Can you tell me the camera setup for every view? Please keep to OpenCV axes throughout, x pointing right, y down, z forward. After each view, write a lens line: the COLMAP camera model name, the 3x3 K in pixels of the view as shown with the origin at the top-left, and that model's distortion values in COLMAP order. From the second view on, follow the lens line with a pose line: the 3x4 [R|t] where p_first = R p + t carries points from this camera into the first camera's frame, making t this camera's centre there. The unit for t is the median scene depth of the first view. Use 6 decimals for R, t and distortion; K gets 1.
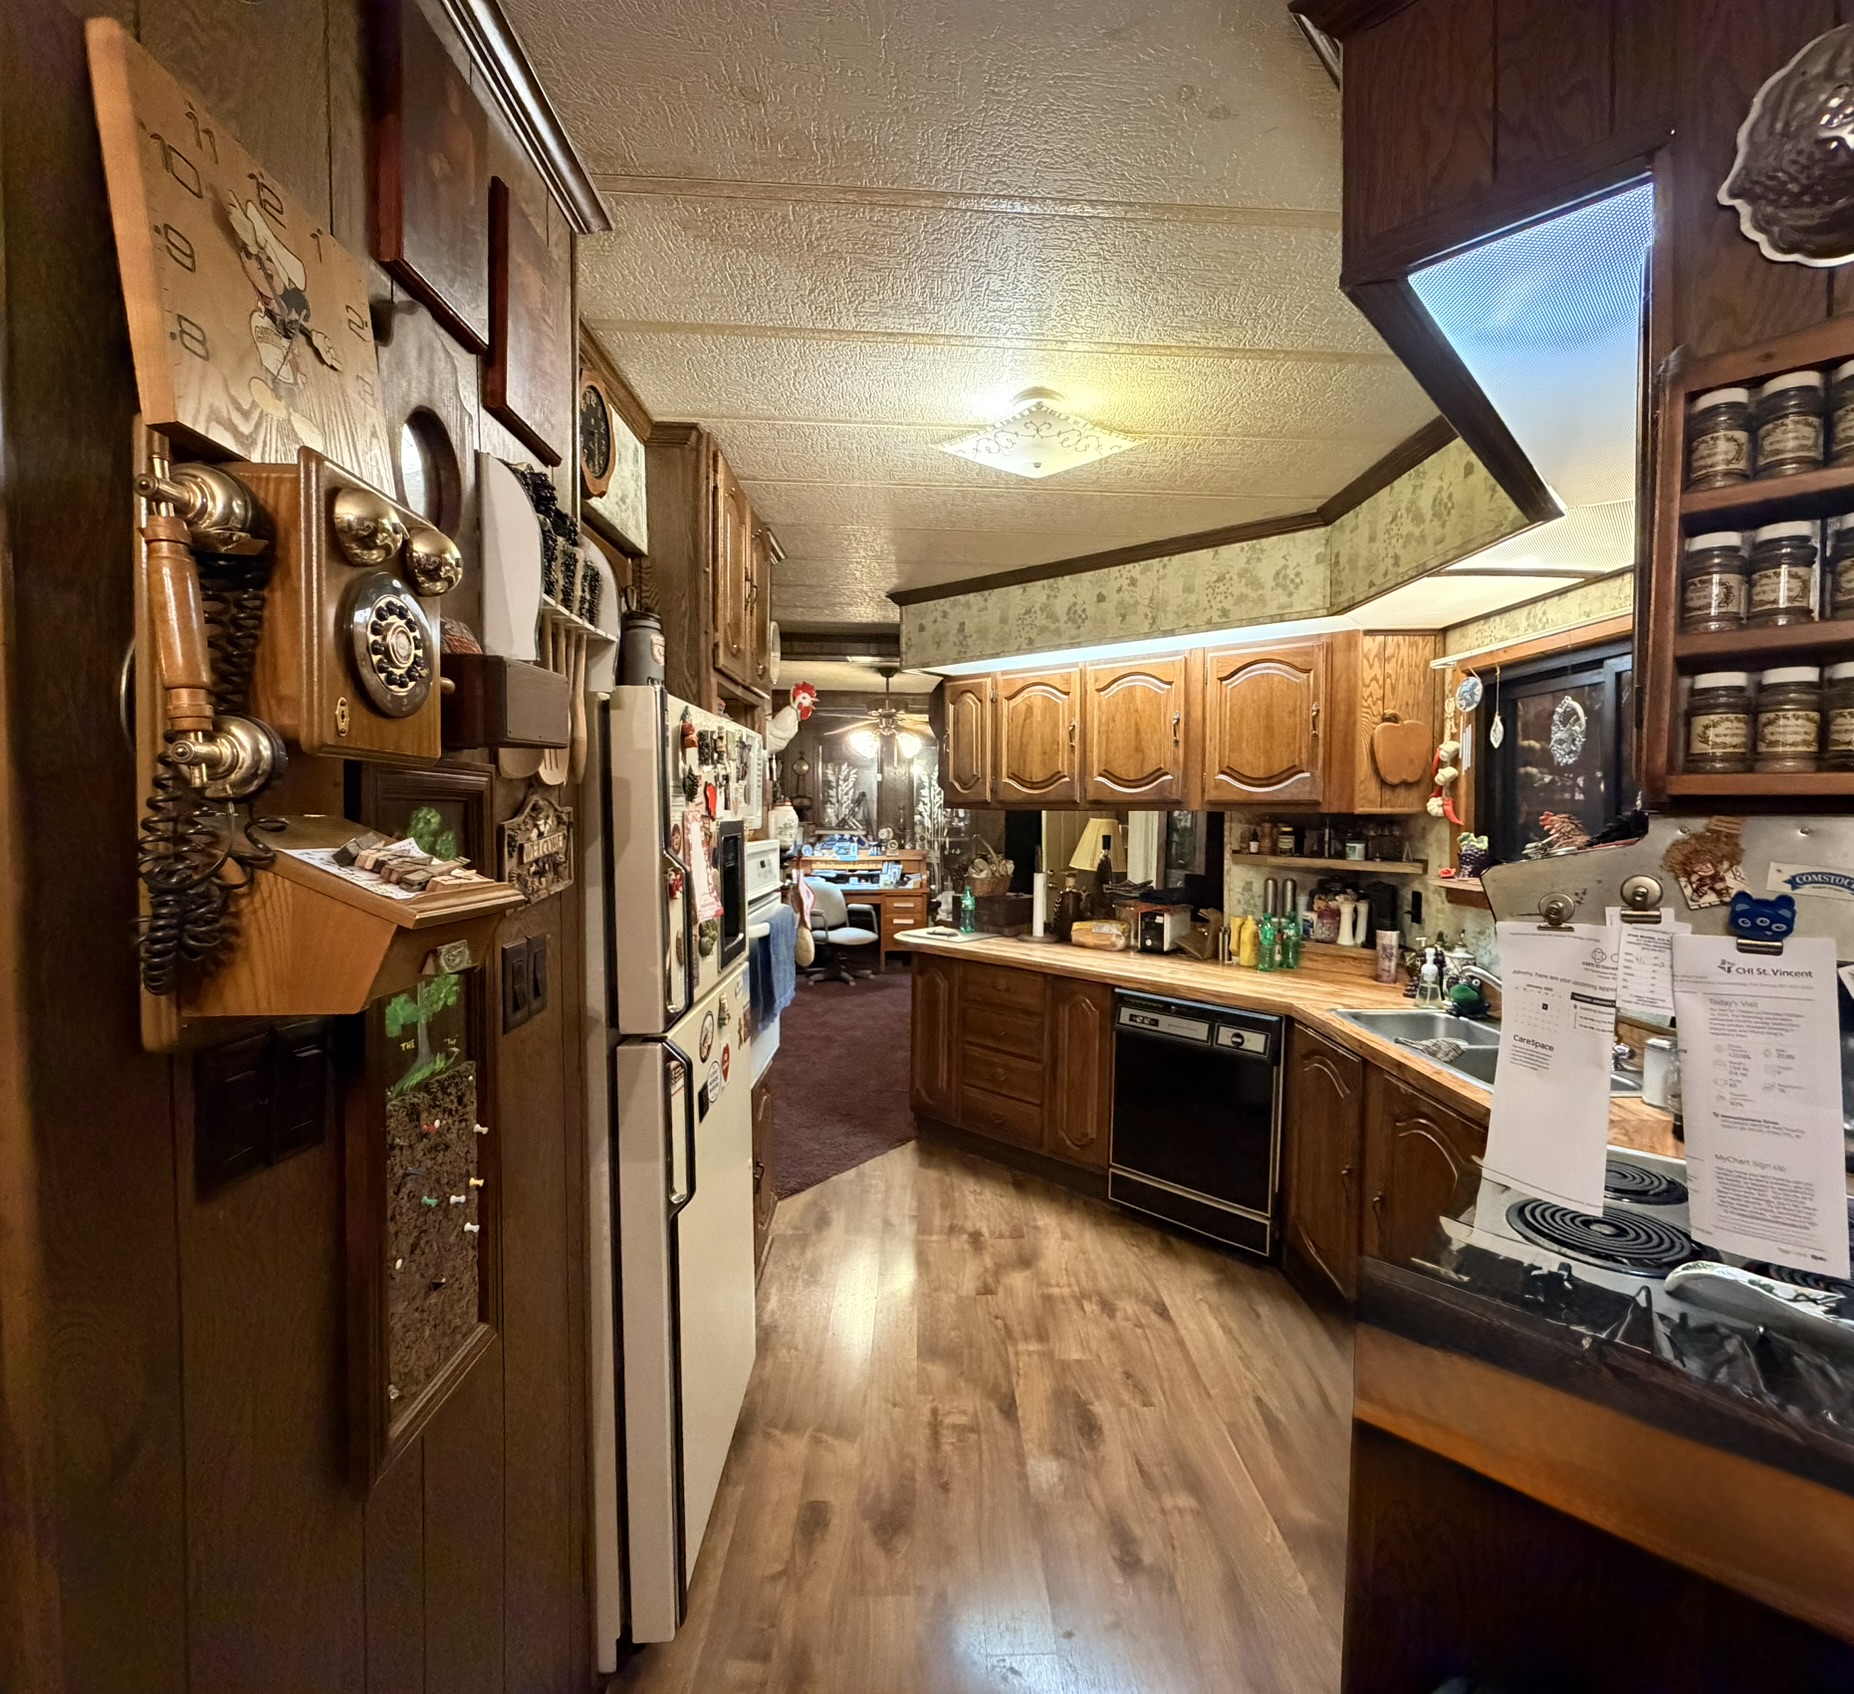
lens RADIAL K [[891.3, 0, 967.6], [0, 891.3, 840.3], [0, 0, 1]] dist [-0.006360, -0.000234]
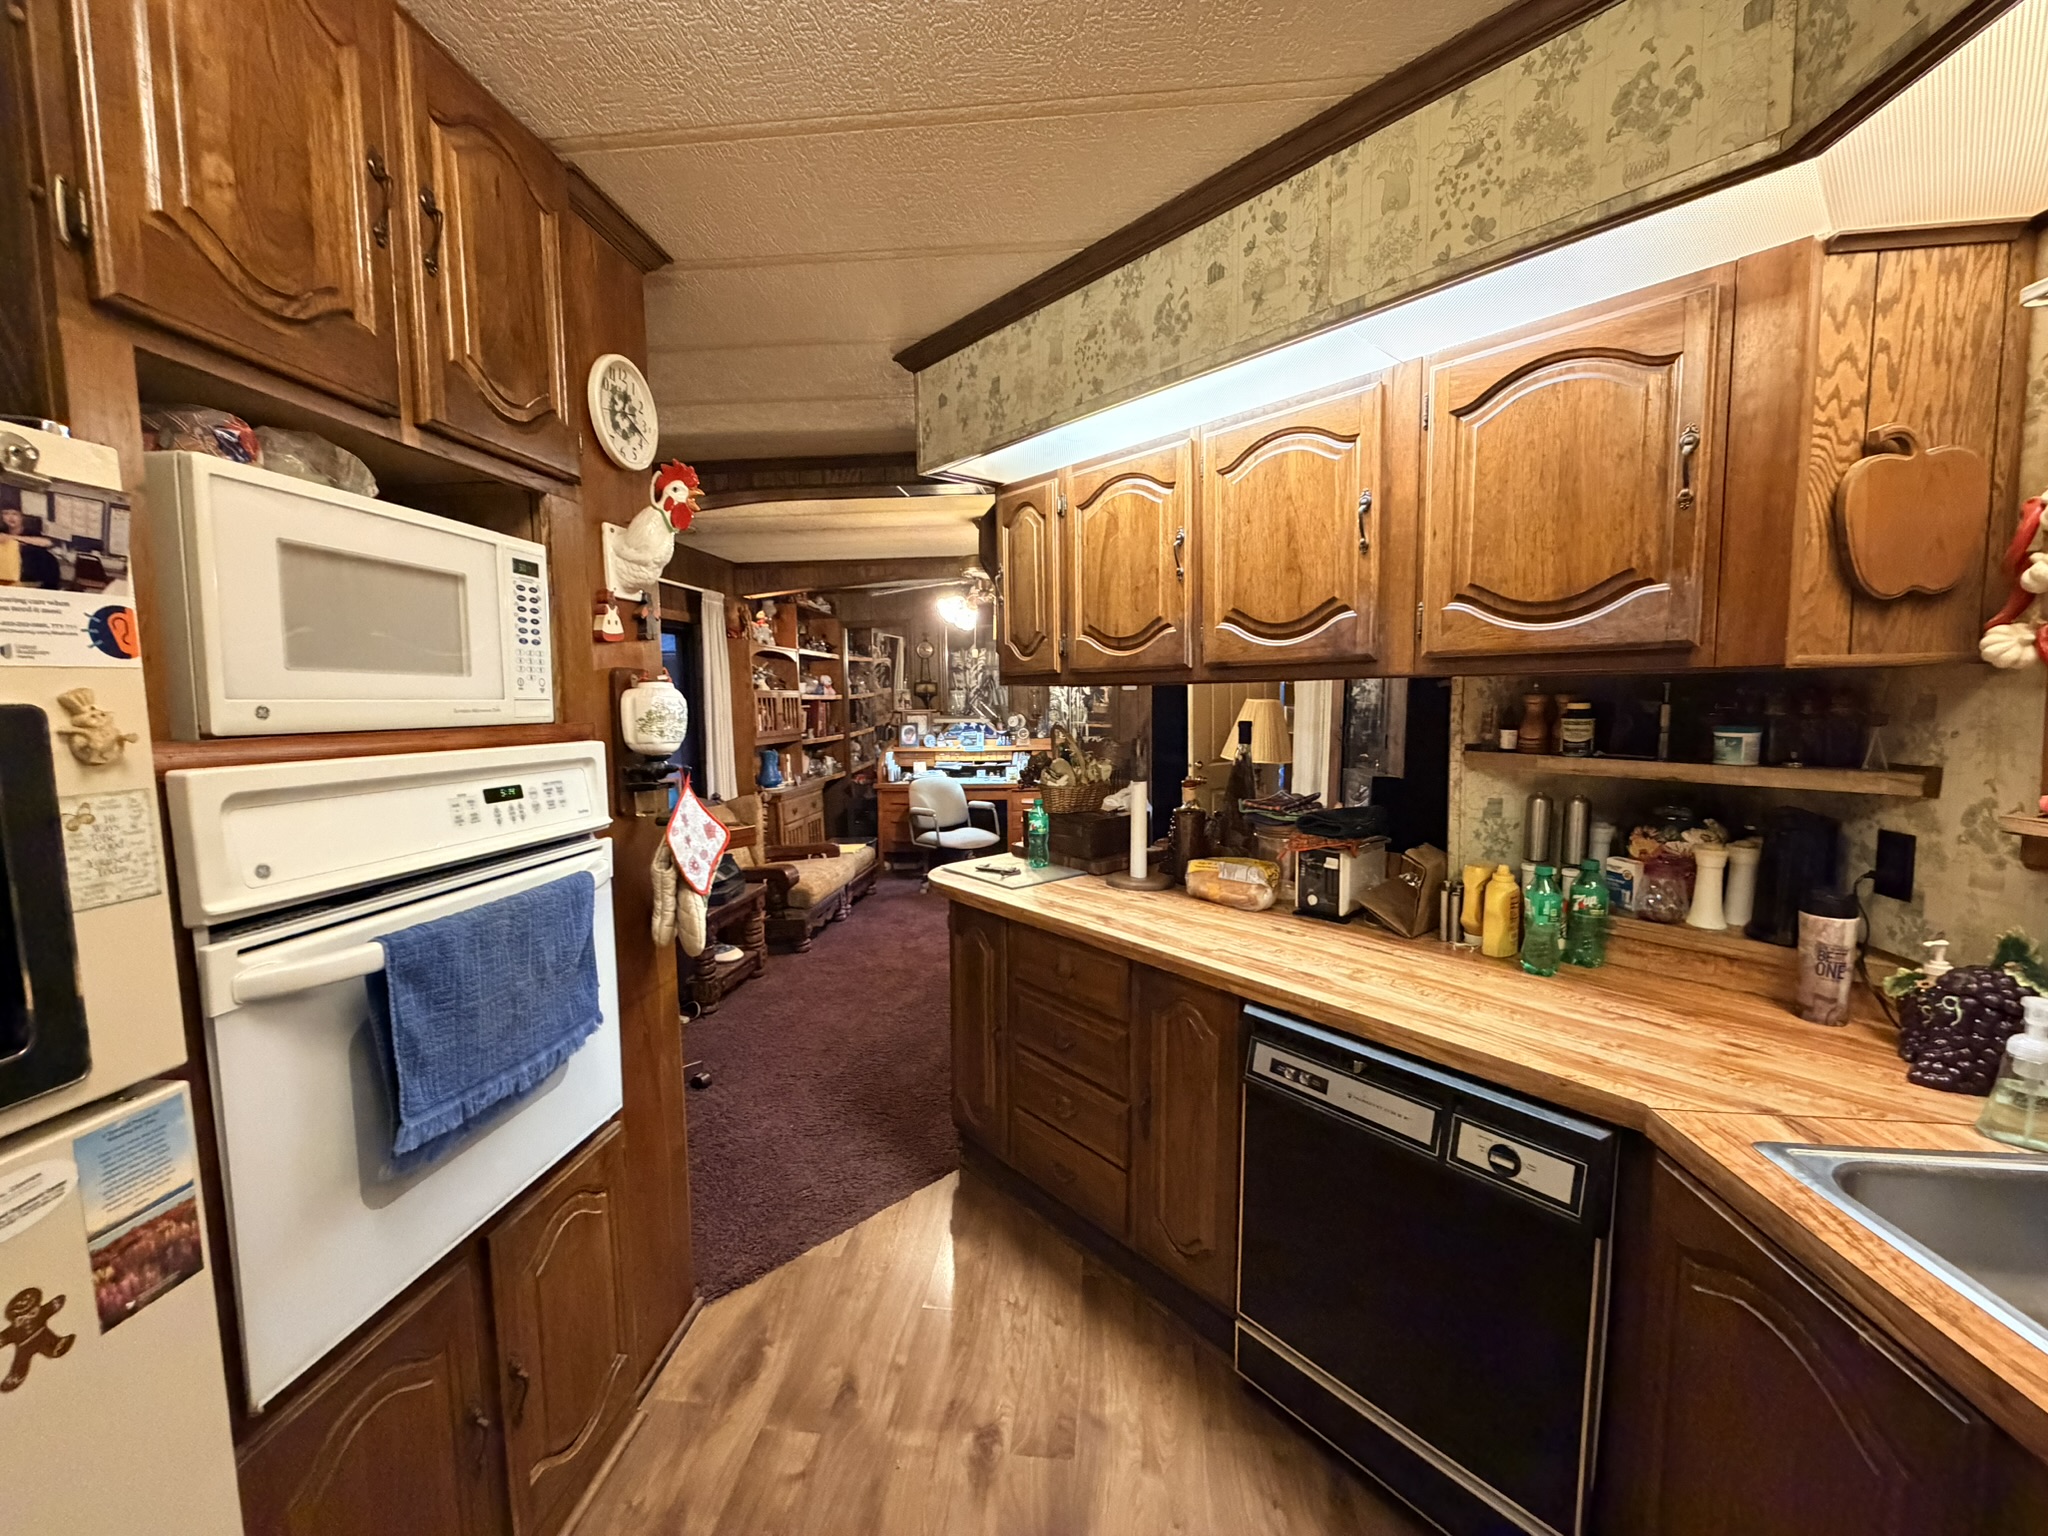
lens RADIAL K [[814.9, 0, 1022.9], [0, 814.9, 764.1], [0, 0, 1]] dist [-0.002876, 0.000657]
pose [[0.988113, -0.007541, -0.153547, 0.101353], [0.014857, 0.998805, 0.046557, -0.005472], [0.153013, -0.048285, 0.987044, 0.460109]]
